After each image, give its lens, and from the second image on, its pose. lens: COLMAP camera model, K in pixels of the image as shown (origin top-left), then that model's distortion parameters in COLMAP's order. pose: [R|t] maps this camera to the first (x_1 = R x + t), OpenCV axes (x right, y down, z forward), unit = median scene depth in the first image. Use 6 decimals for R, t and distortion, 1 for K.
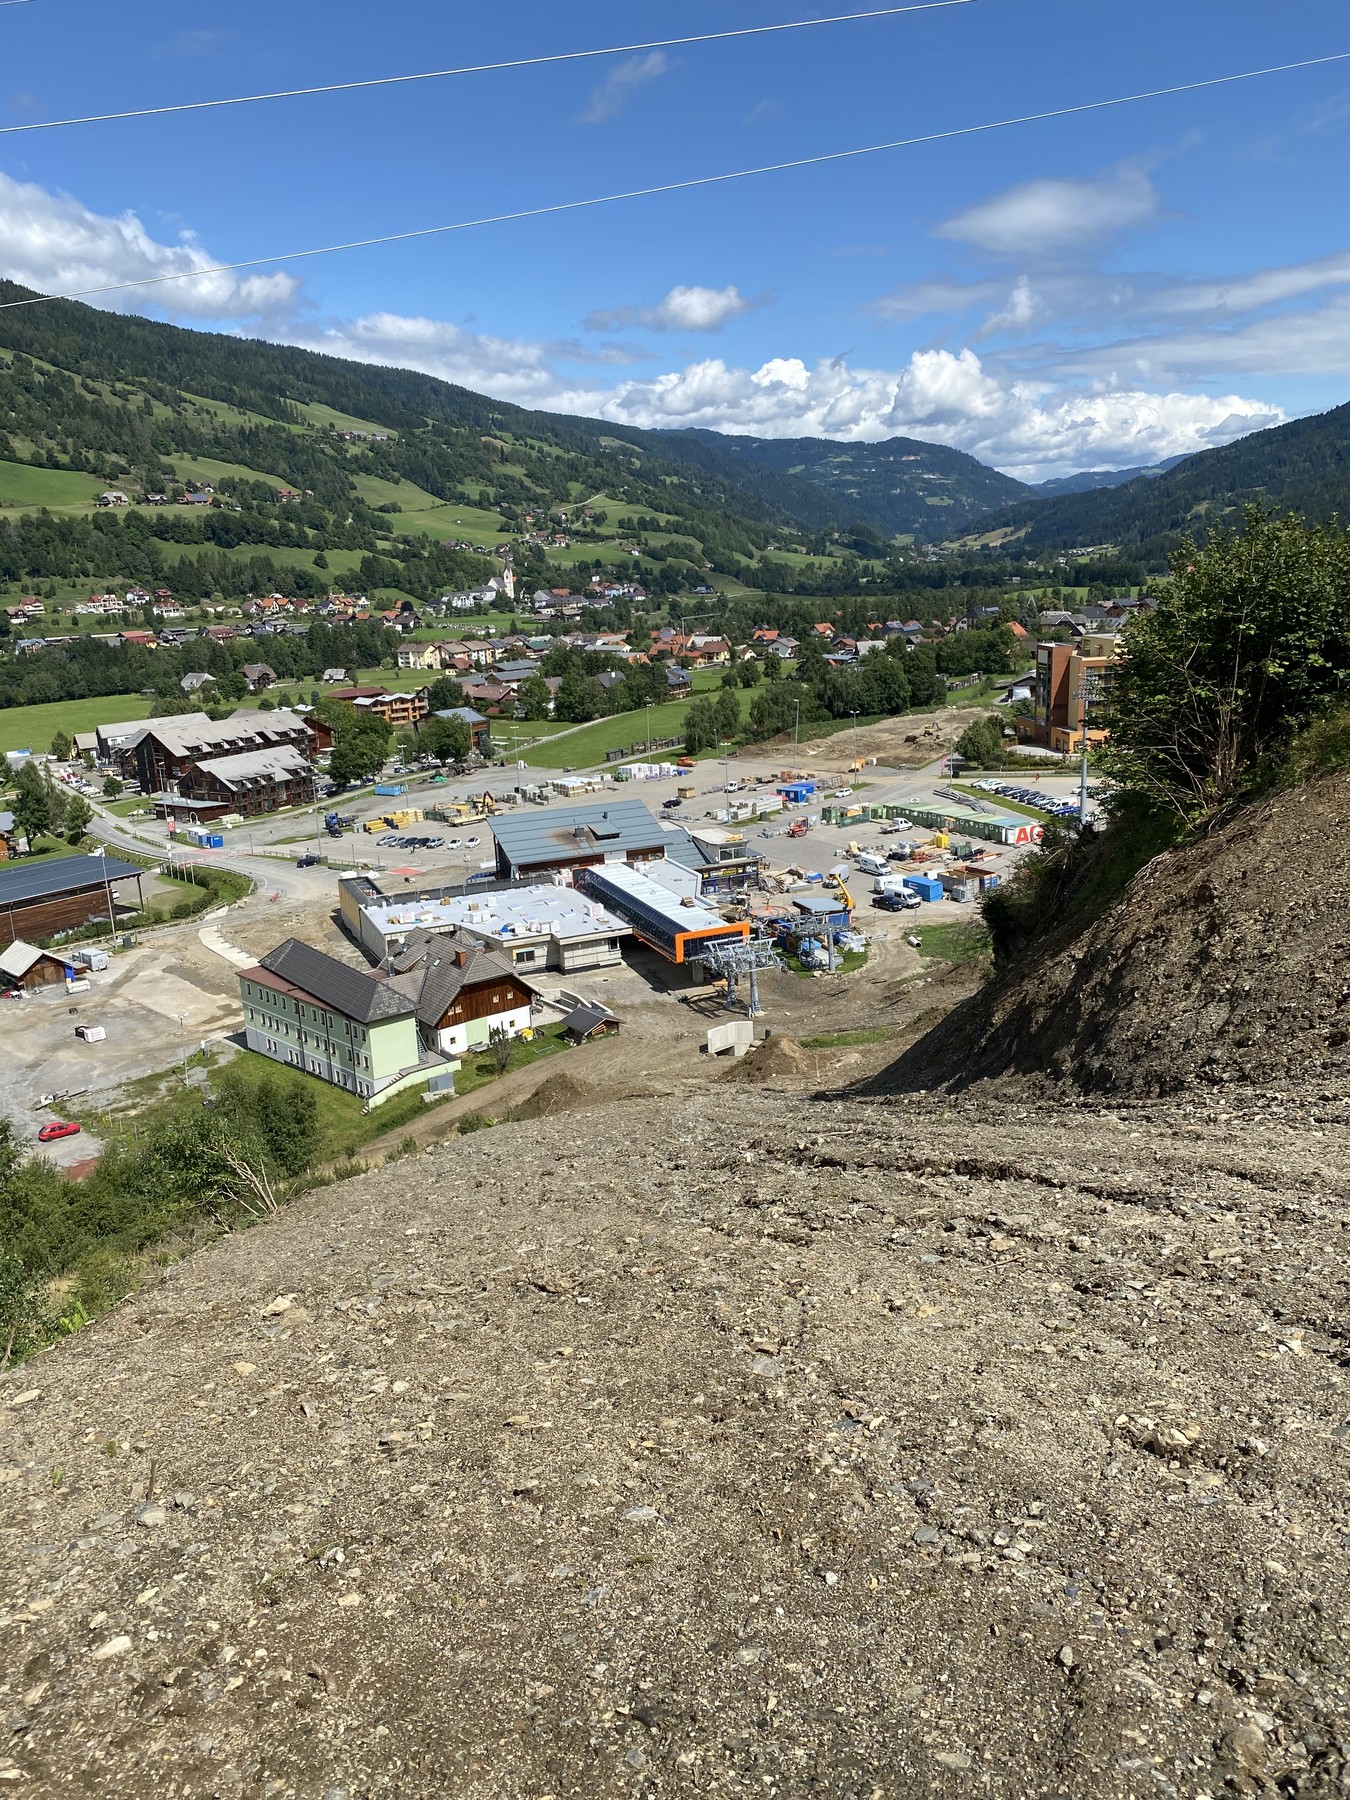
lens RADIAL K [[1452.5, 0, 695.3], [0, 1452.5, 883.0], [0, 0, 1]] dist [0.202442, -0.575159]
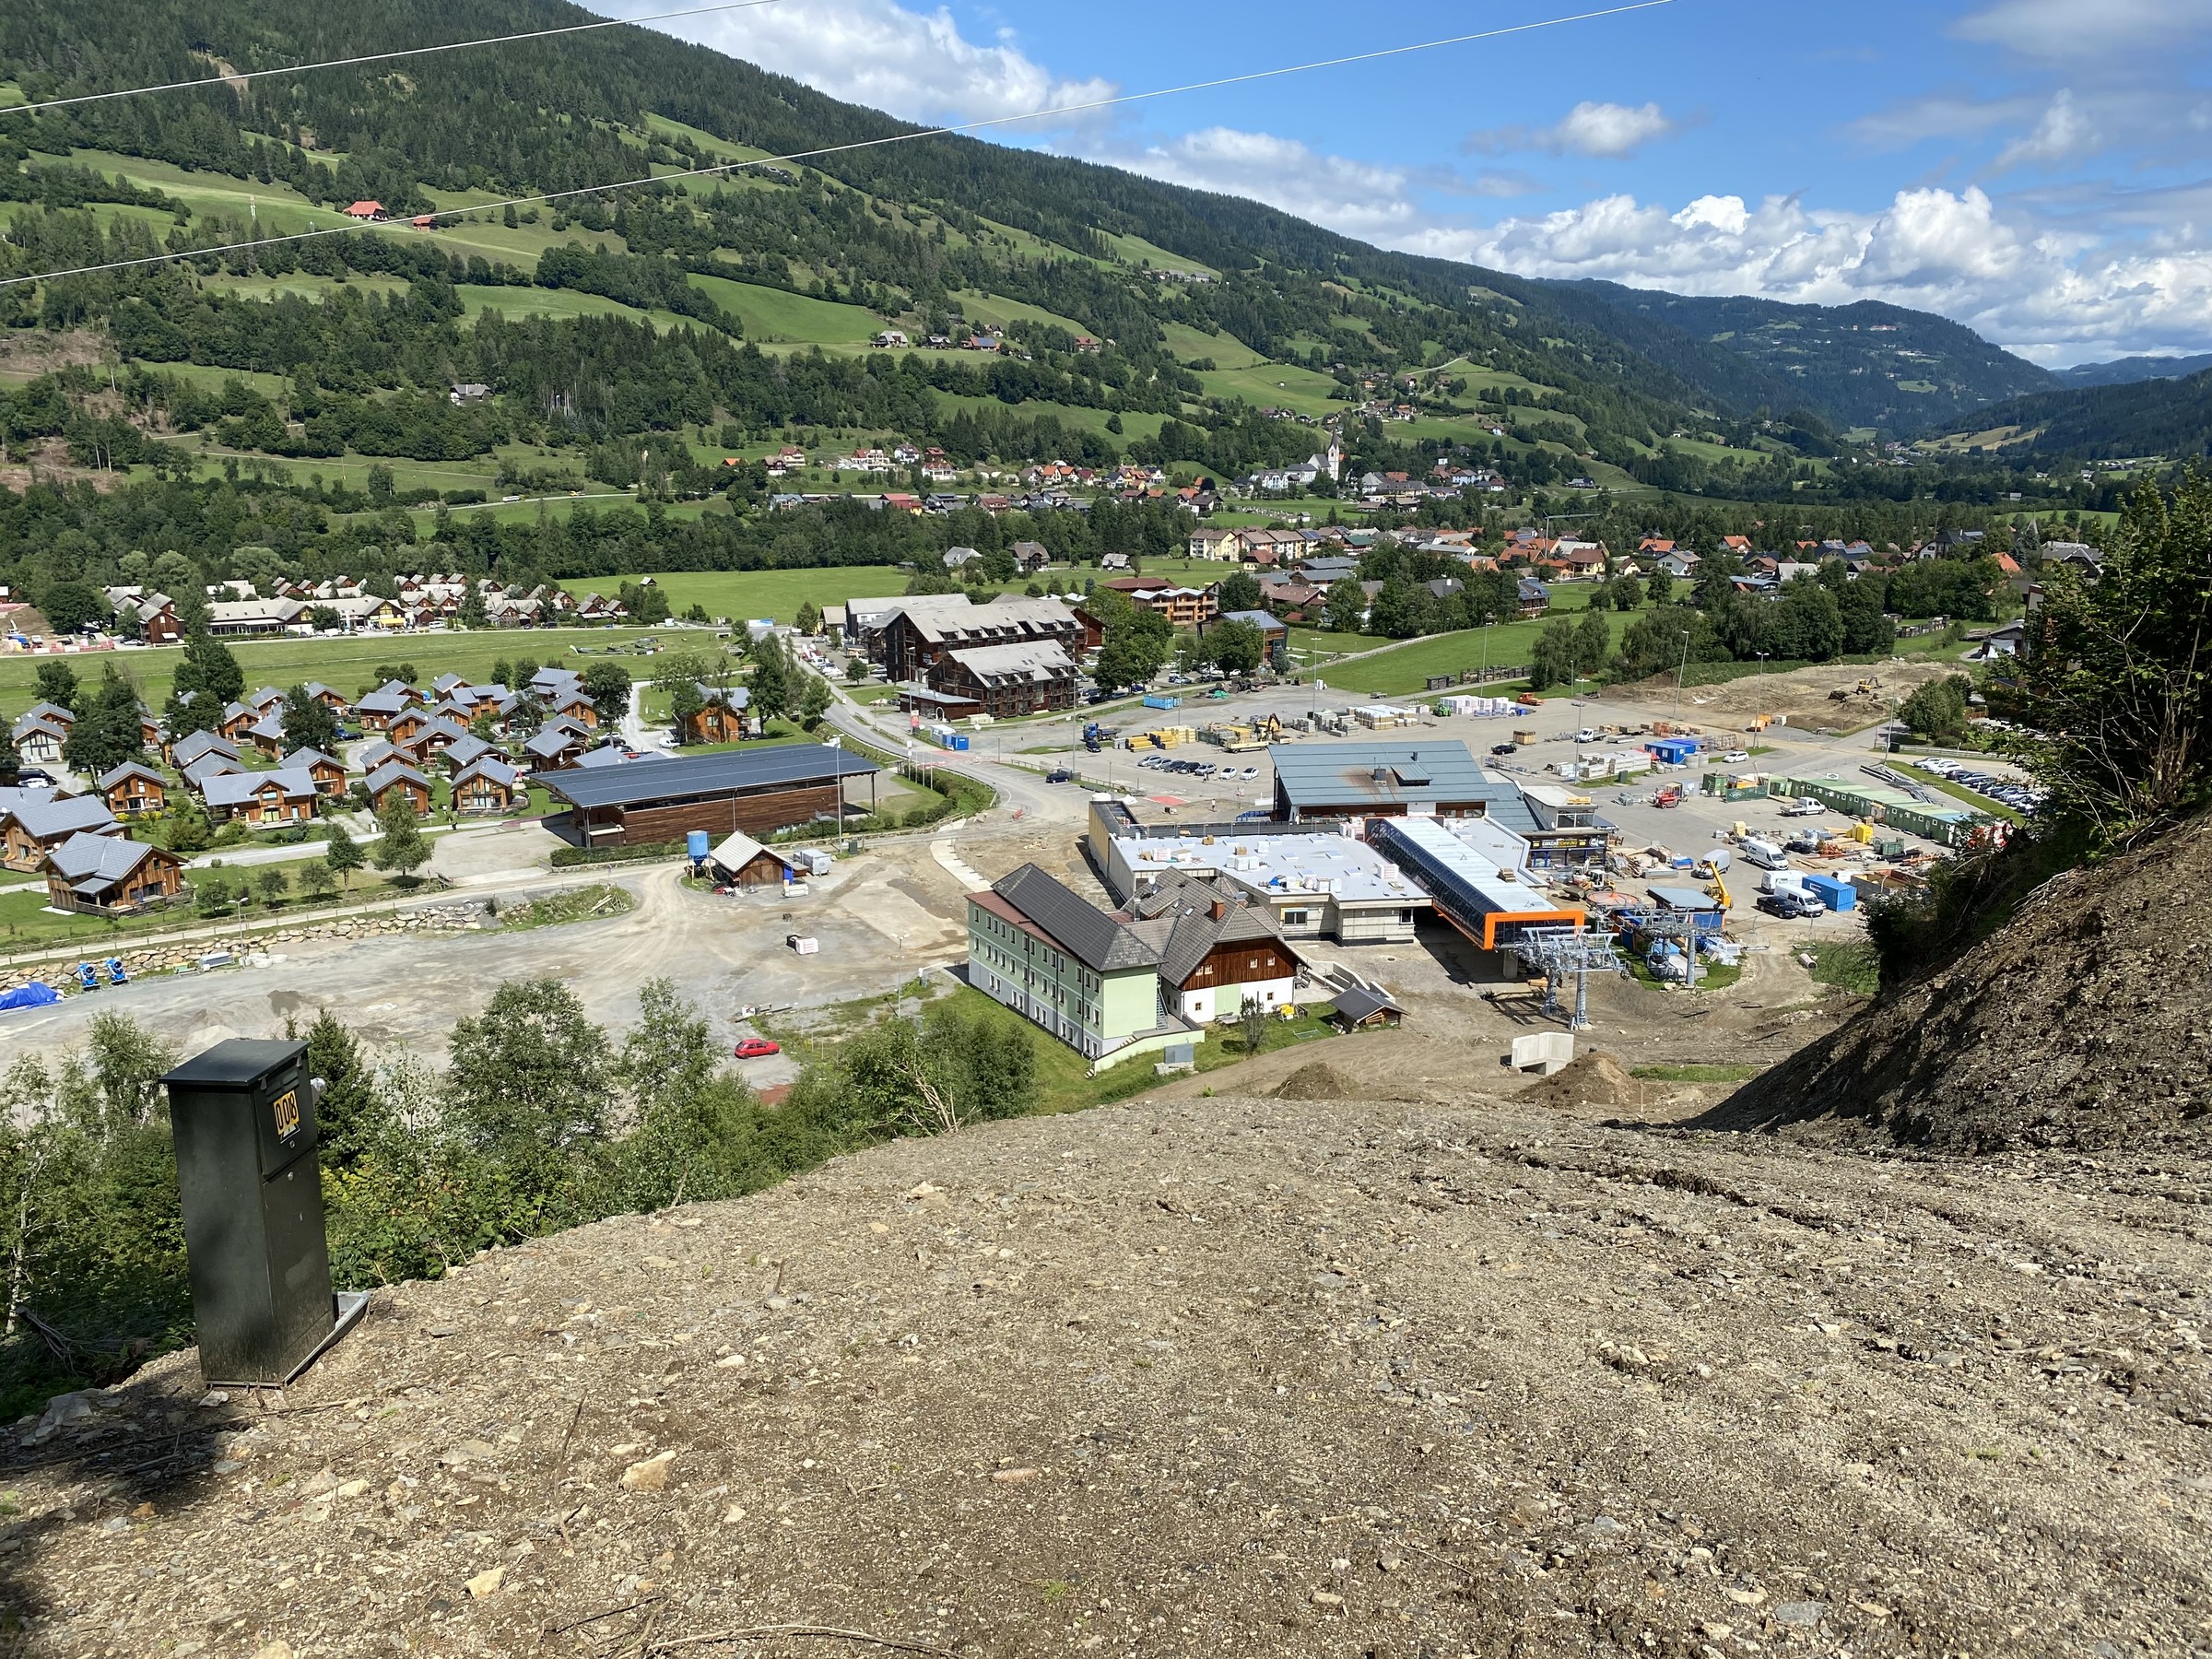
lens RADIAL K [[1785.0, 0, 1106.0], [0, 1785.0, 829.5], [0, 0, 1]] dist [0.202442, -0.575159]
pose [[0.967733, 0.108079, -0.227622, 0.002073], [-0.108163, 0.994059, 0.012142, 0.000120], [0.227582, 0.012870, 0.973674, -0.003974]]
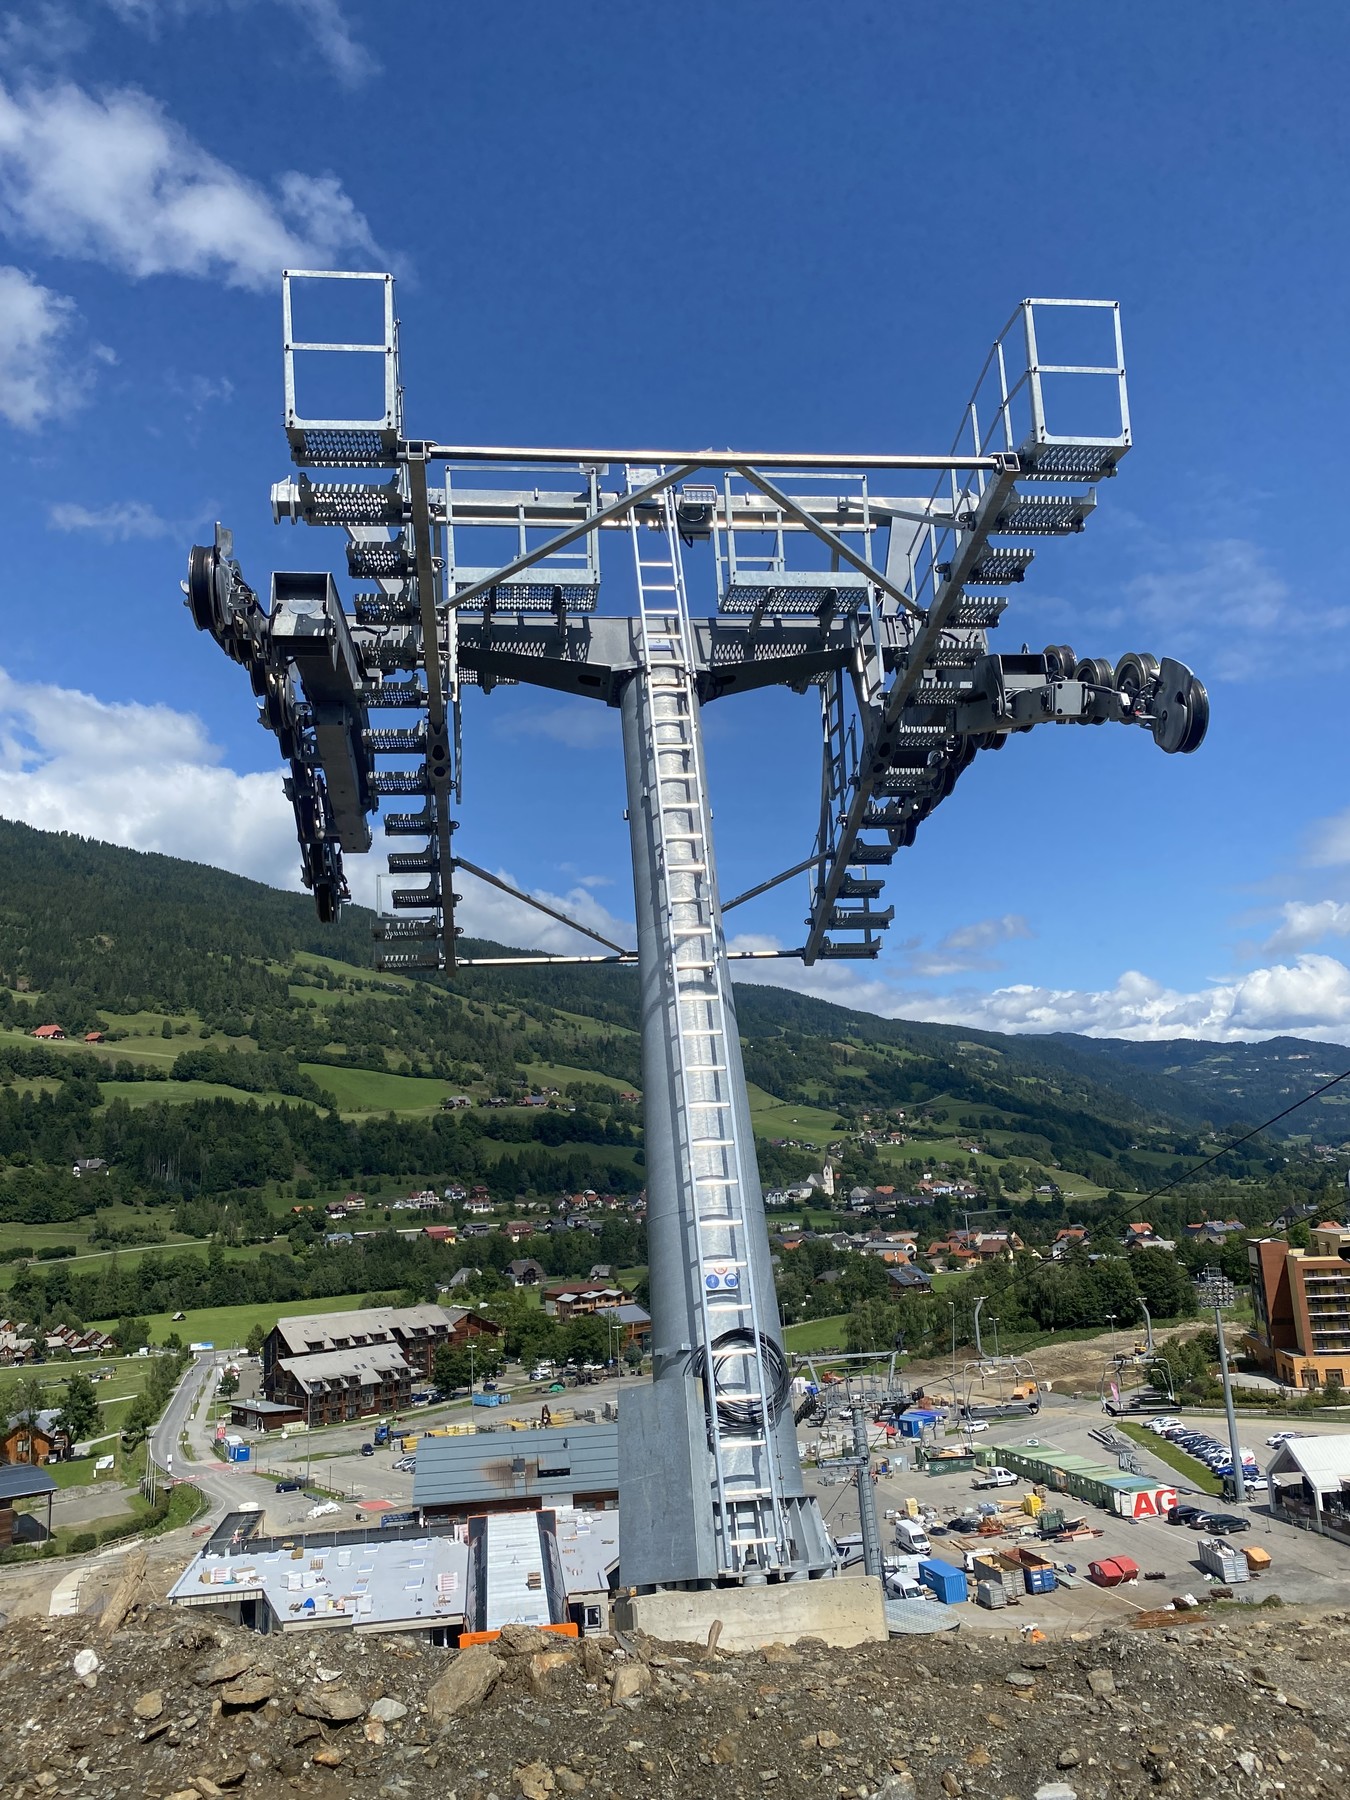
lens RADIAL K [[1449.1, 0, 667.4], [0, 1449.1, 849.9], [0, 0, 1]] dist [0.040414, -0.059903]
pose [[0.962022, -0.058445, -0.266643, 0.138422], [-0.057875, 0.910934, -0.408472, -0.012799], [0.266767, 0.408391, 0.872956, 0.129870]]
